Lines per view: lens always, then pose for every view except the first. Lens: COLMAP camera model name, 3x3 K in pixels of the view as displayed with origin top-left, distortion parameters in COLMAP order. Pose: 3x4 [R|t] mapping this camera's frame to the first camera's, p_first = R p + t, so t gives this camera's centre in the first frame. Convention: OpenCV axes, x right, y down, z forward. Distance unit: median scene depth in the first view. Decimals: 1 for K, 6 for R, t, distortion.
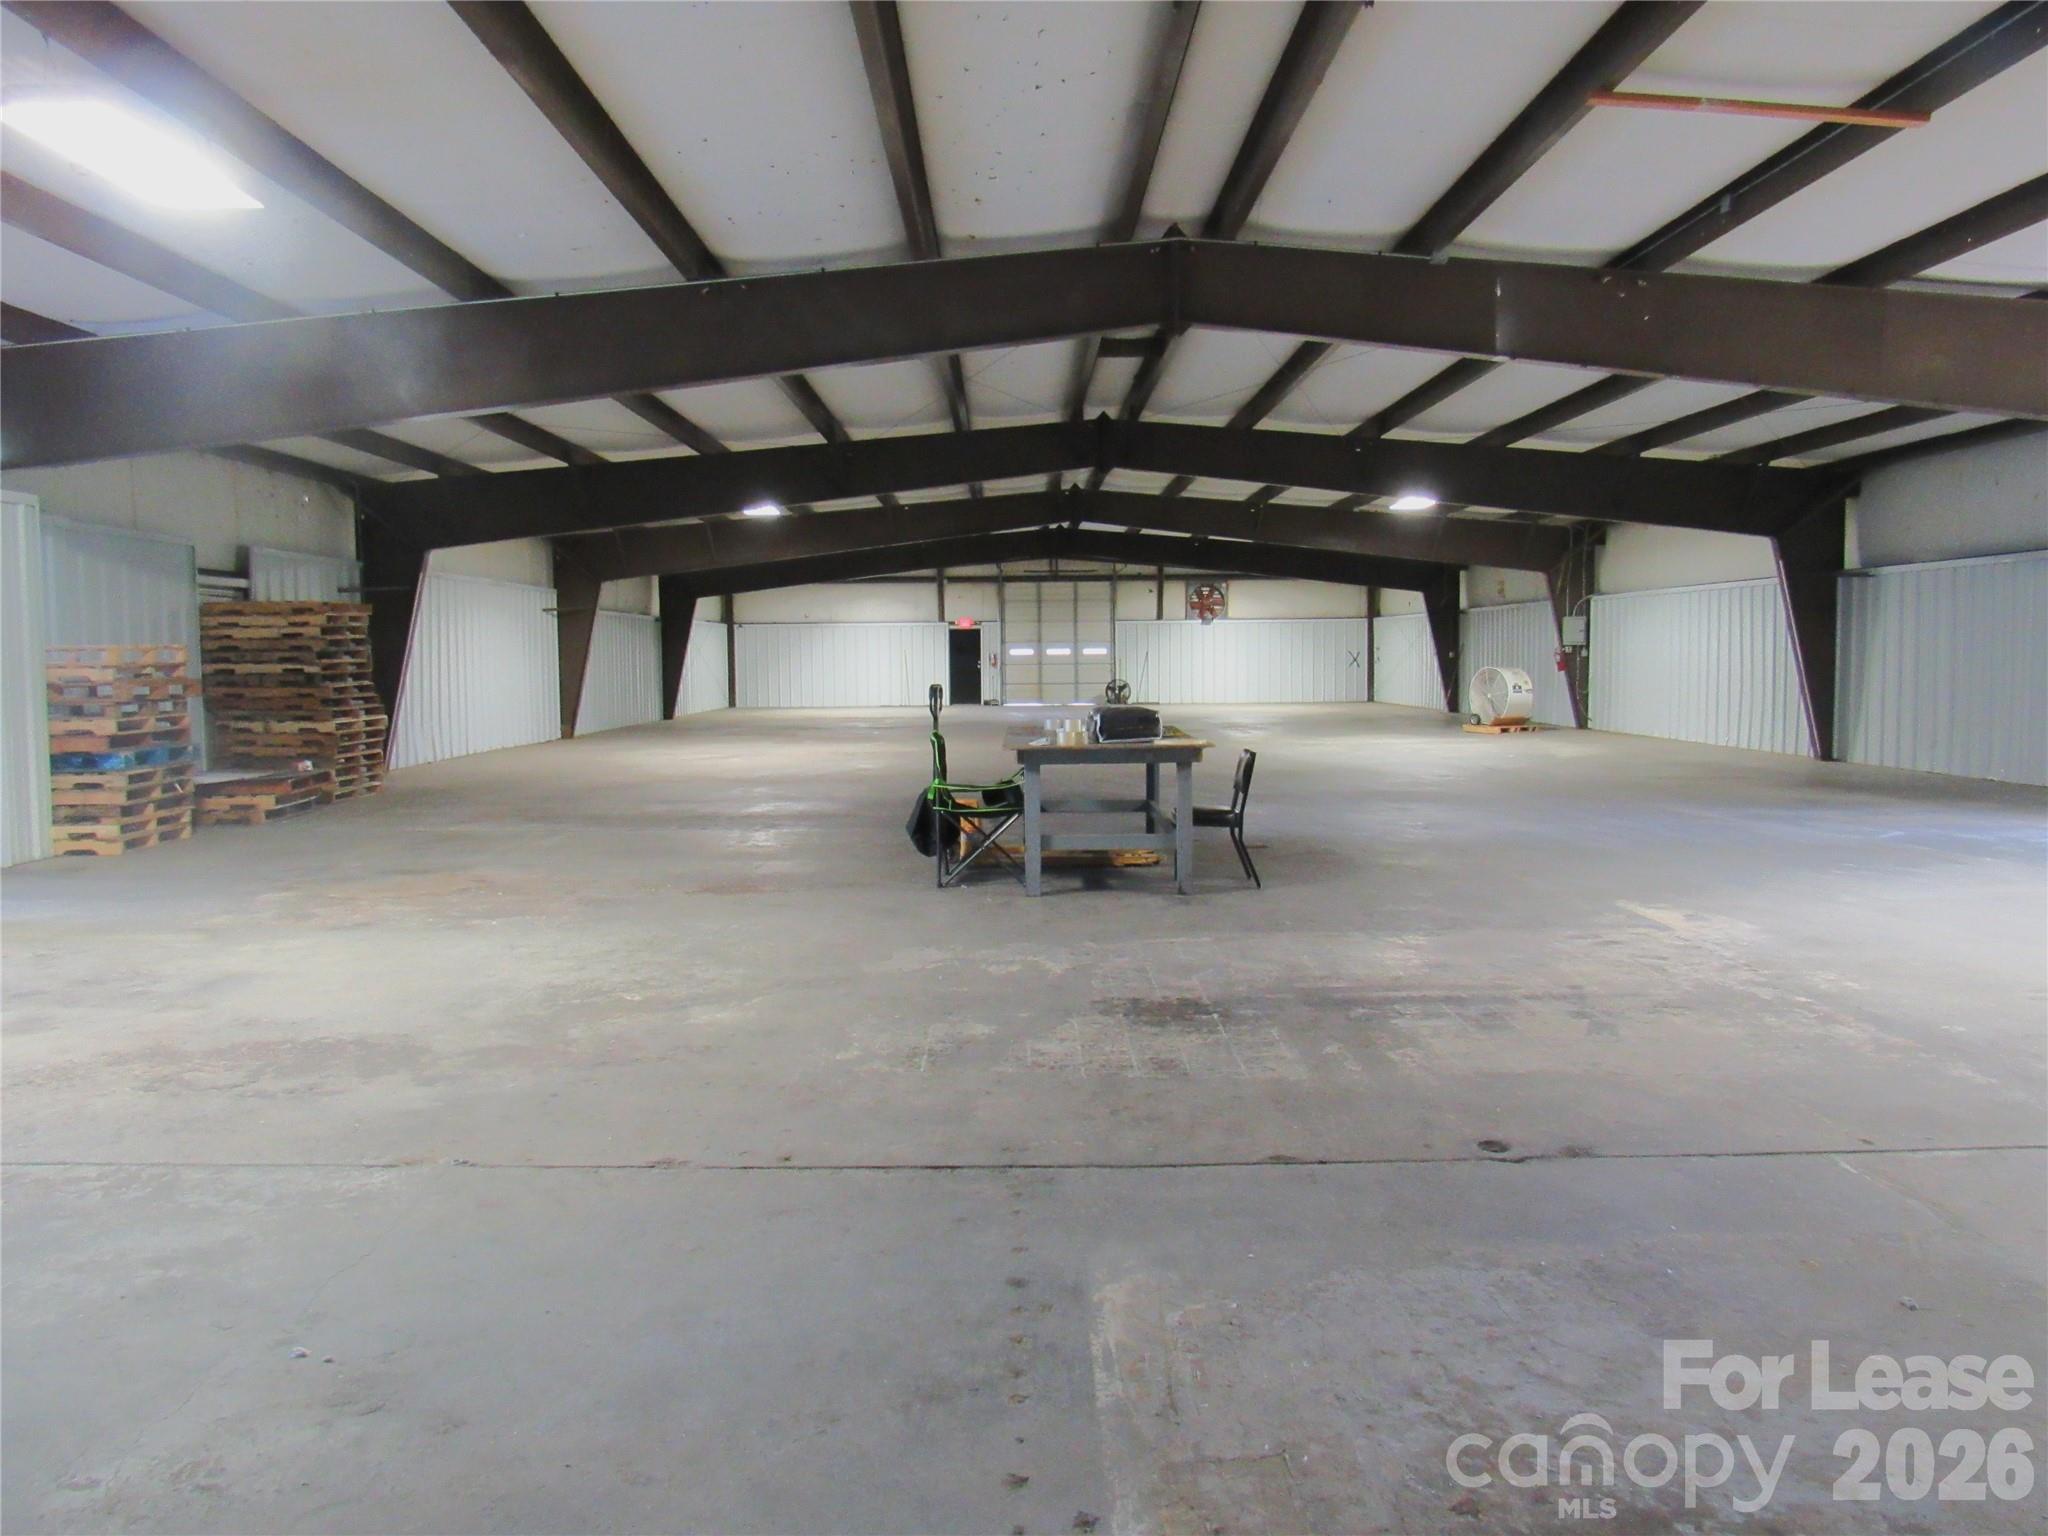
lens RADIAL K [[1469.1, 0, 1024.0], [0, 1469.1, 768.0], [0, 0, 1]] dist [-0.010714, 0.002940]
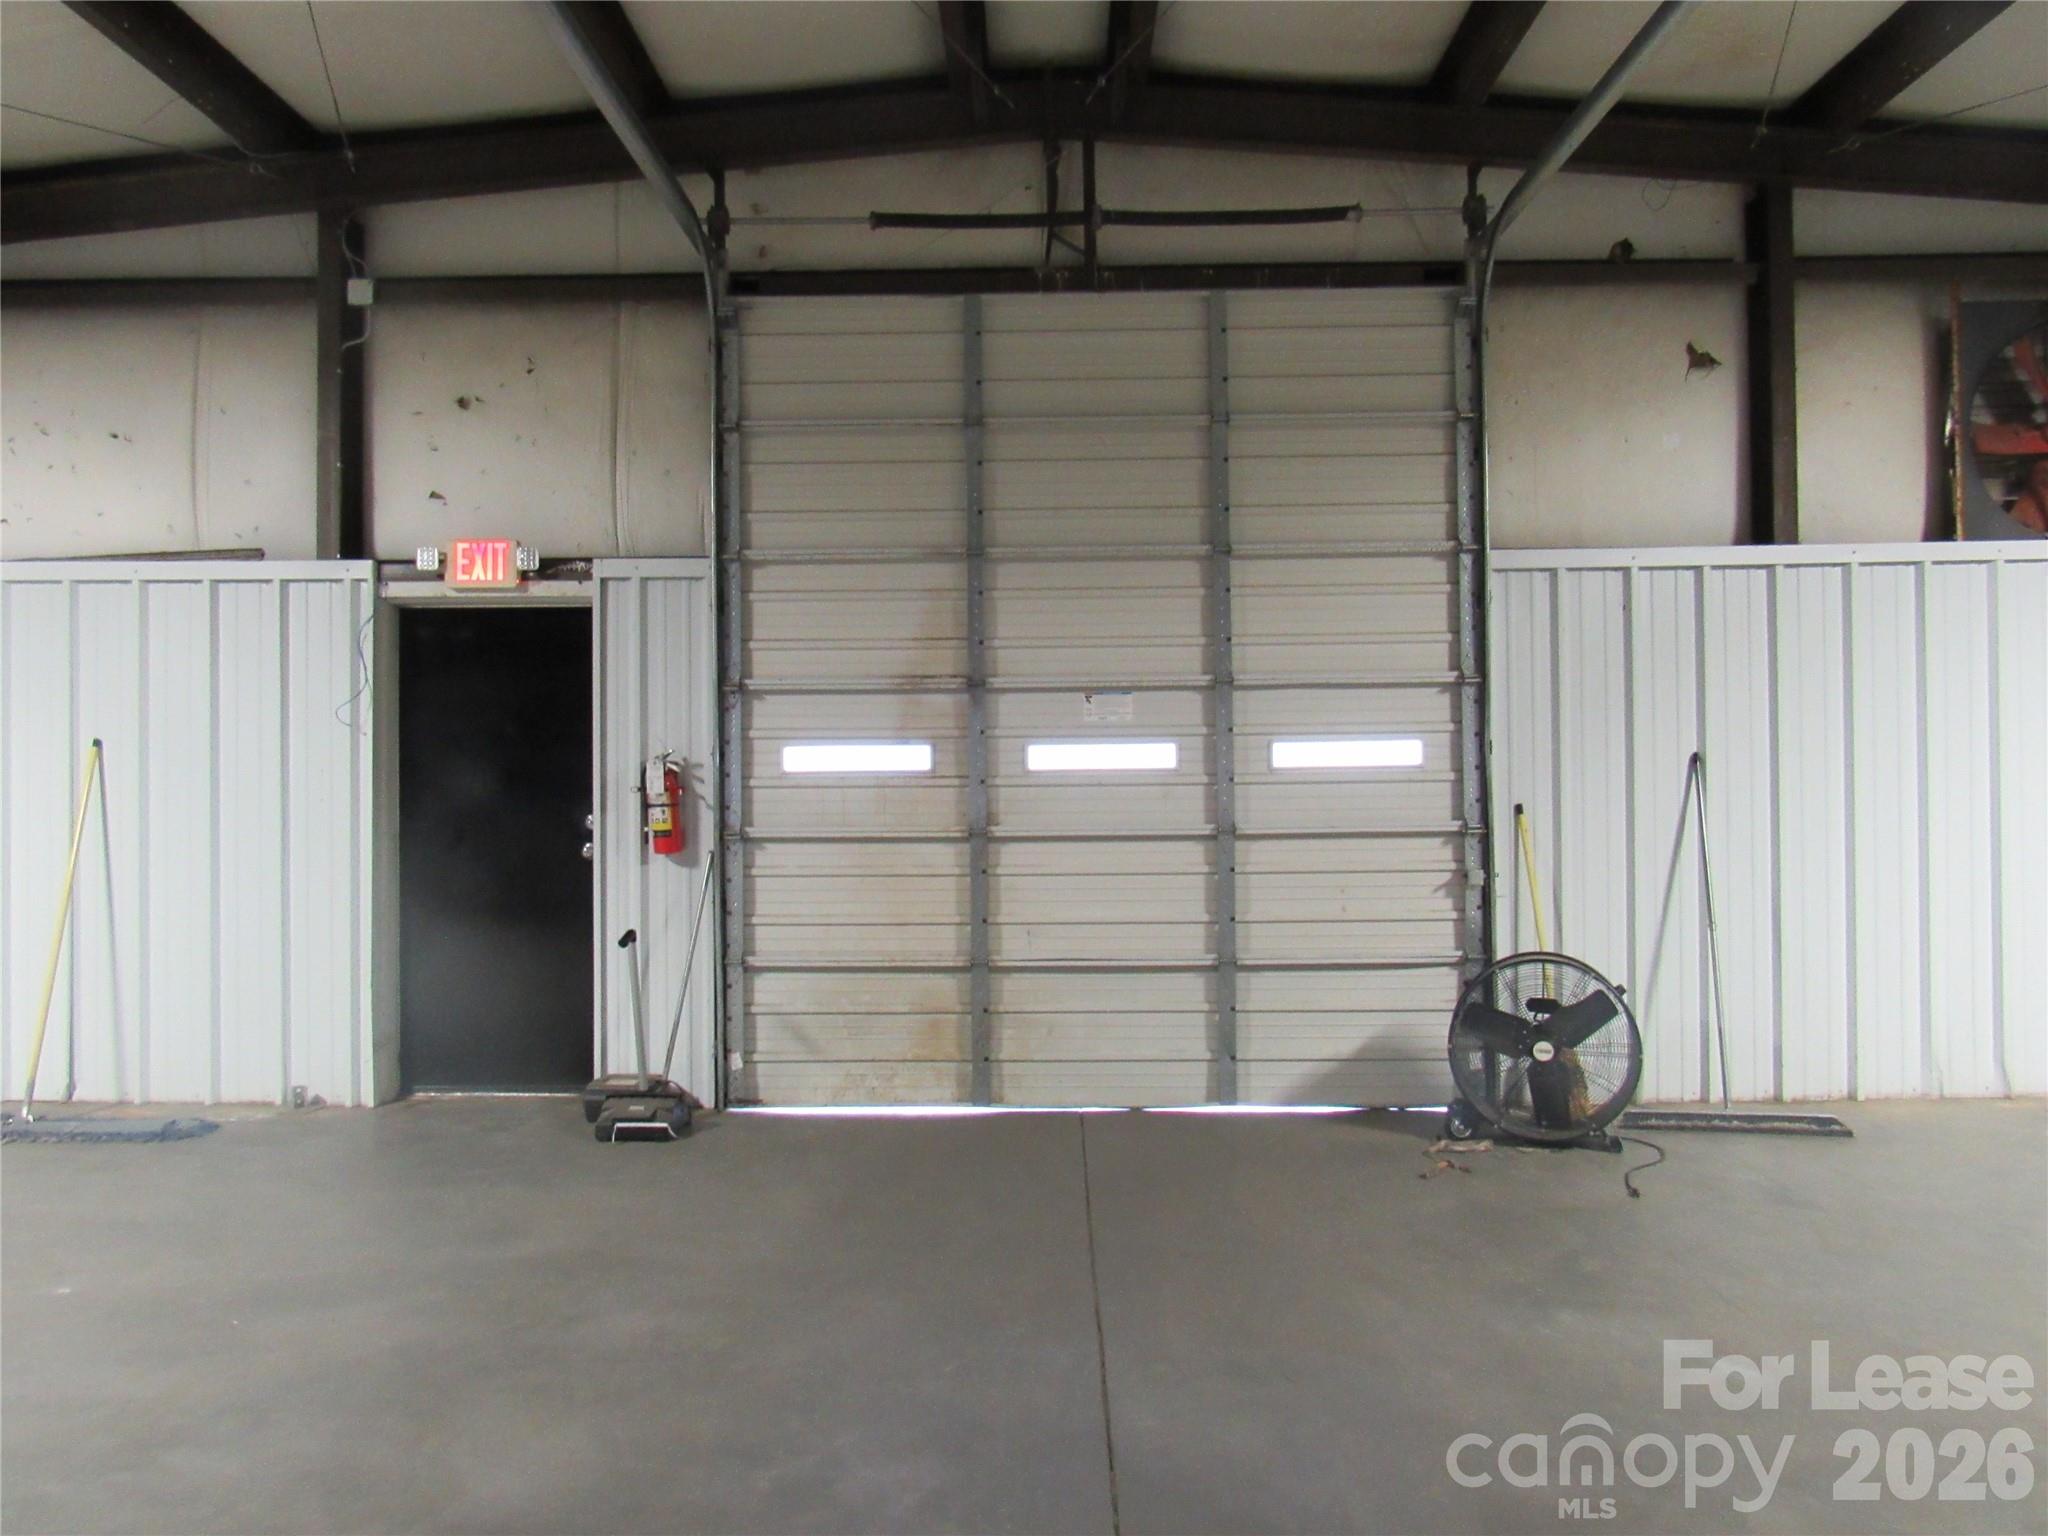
lens RADIAL K [[1469.1, 0, 1024.0], [0, 1469.1, 768.0], [0, 0, 1]] dist [-0.010714, 0.002940]
pose [[0.999841, 0.005437, -0.016992, 0.018234], [-0.006858, 0.996382, -0.084714, -0.065467], [0.016470, 0.084817, 0.996260, 0.853537]]
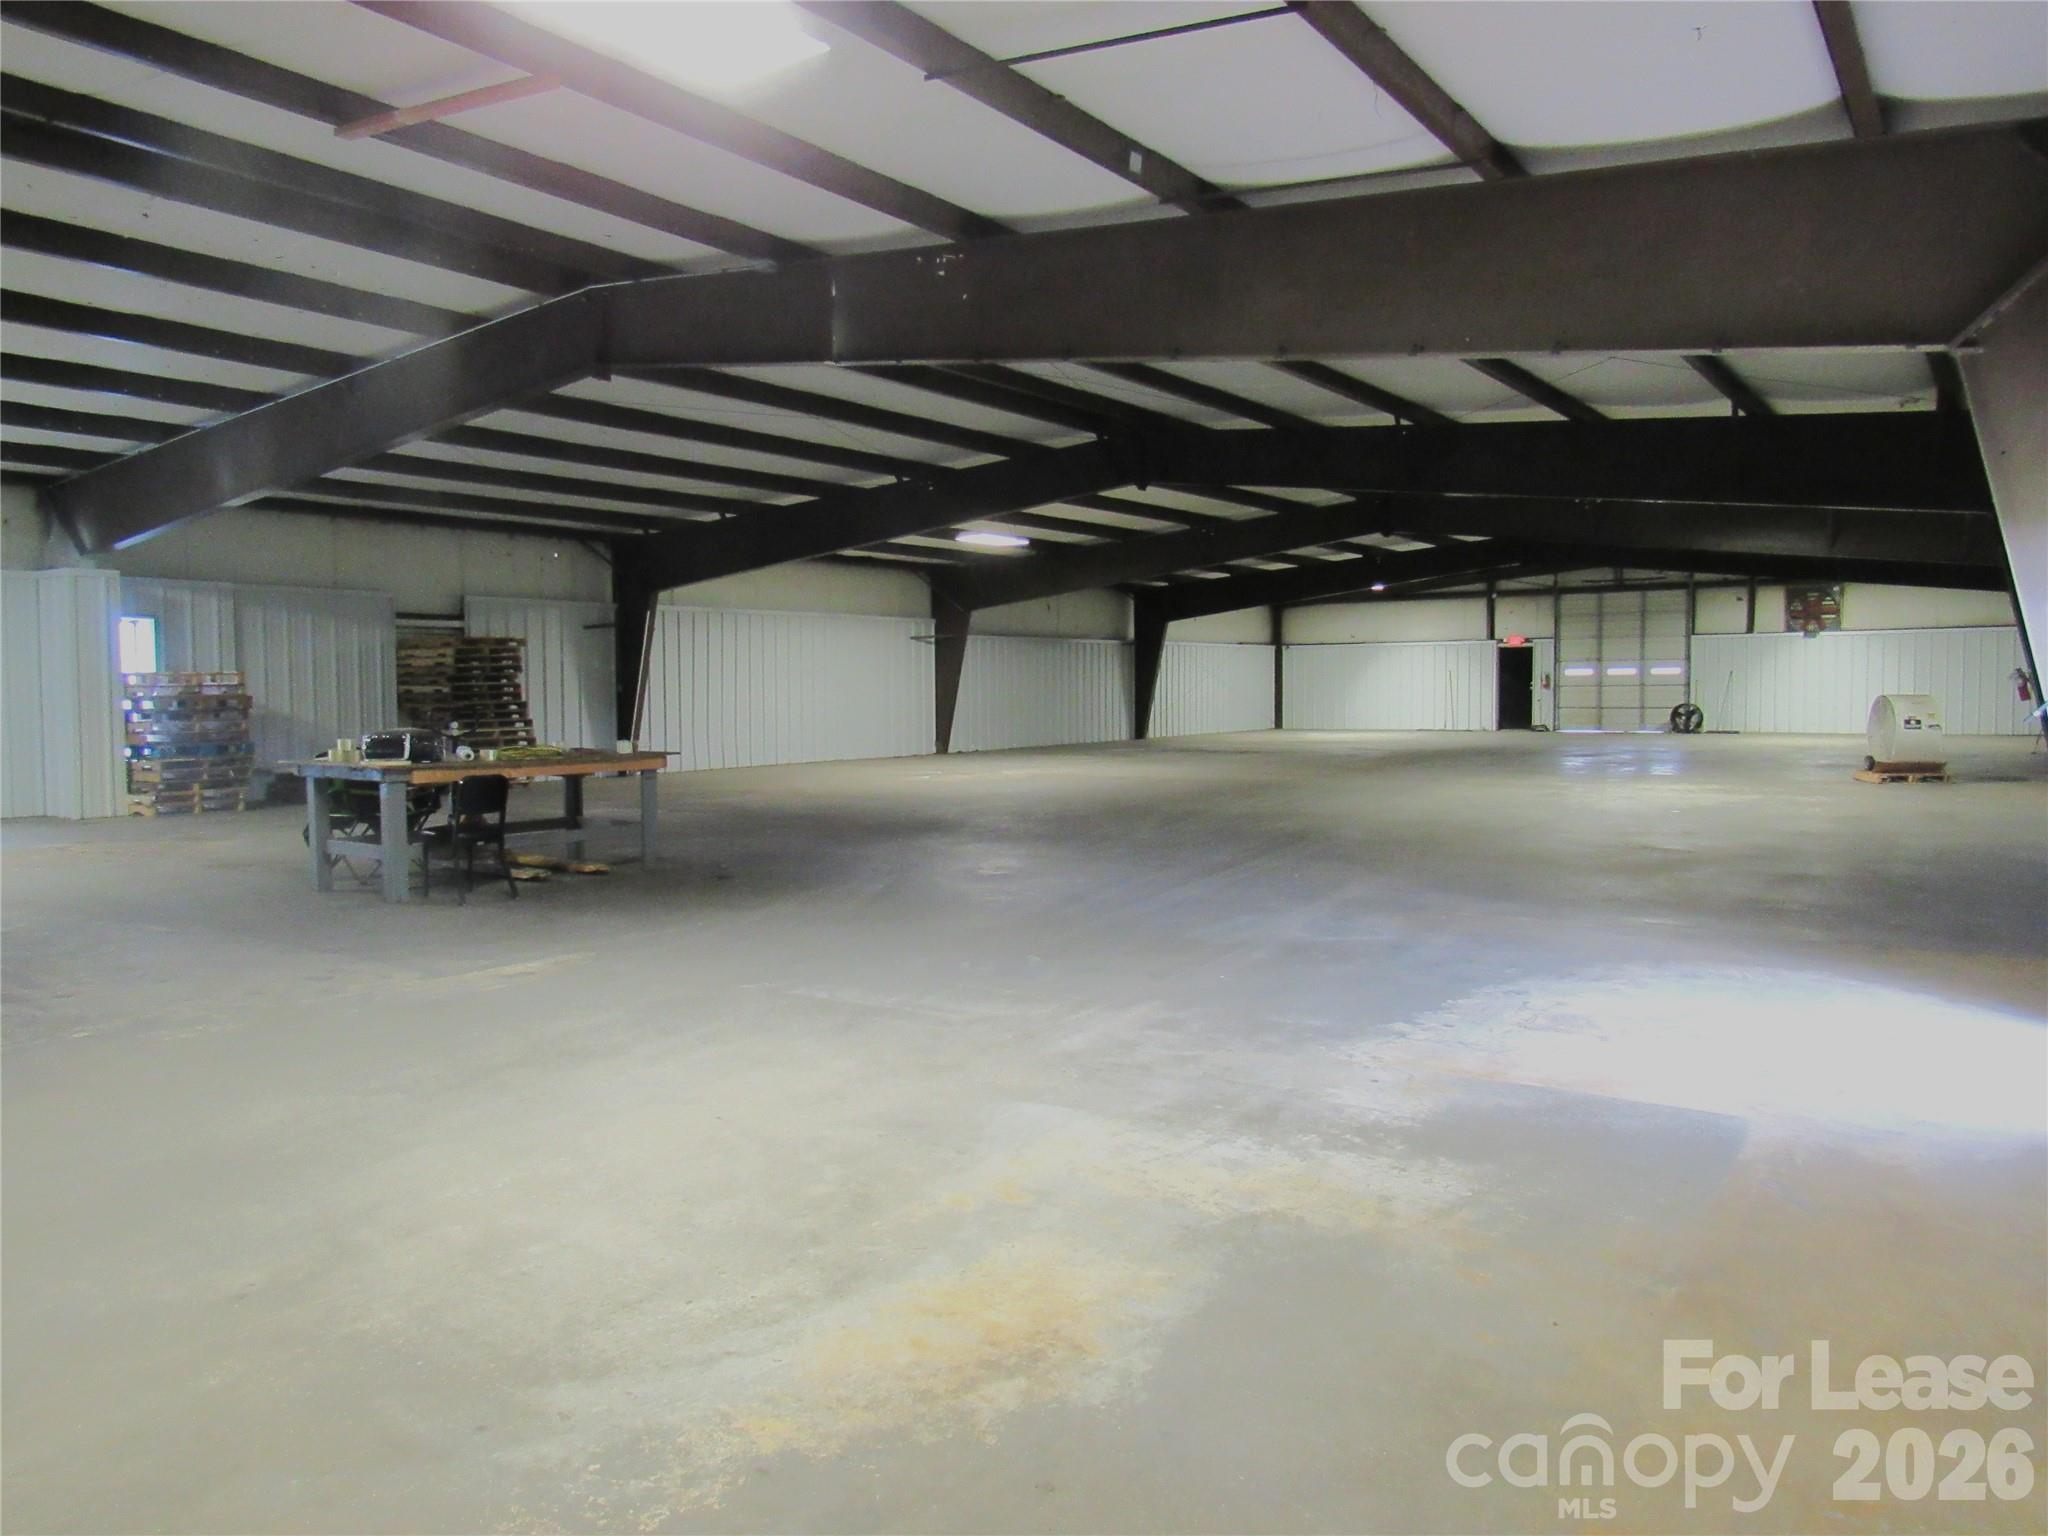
lens RADIAL K [[1430.8, 0, 1024.0], [0, 1430.8, 768.0], [0, 0, 1]] dist [0.020503, -0.002678]
pose [[0.805687, 0.037791, -0.591135, 0.246018], [-0.044325, 0.999011, 0.003453, -0.008741], [0.590681, 0.023420, 0.806565, 0.098062]]
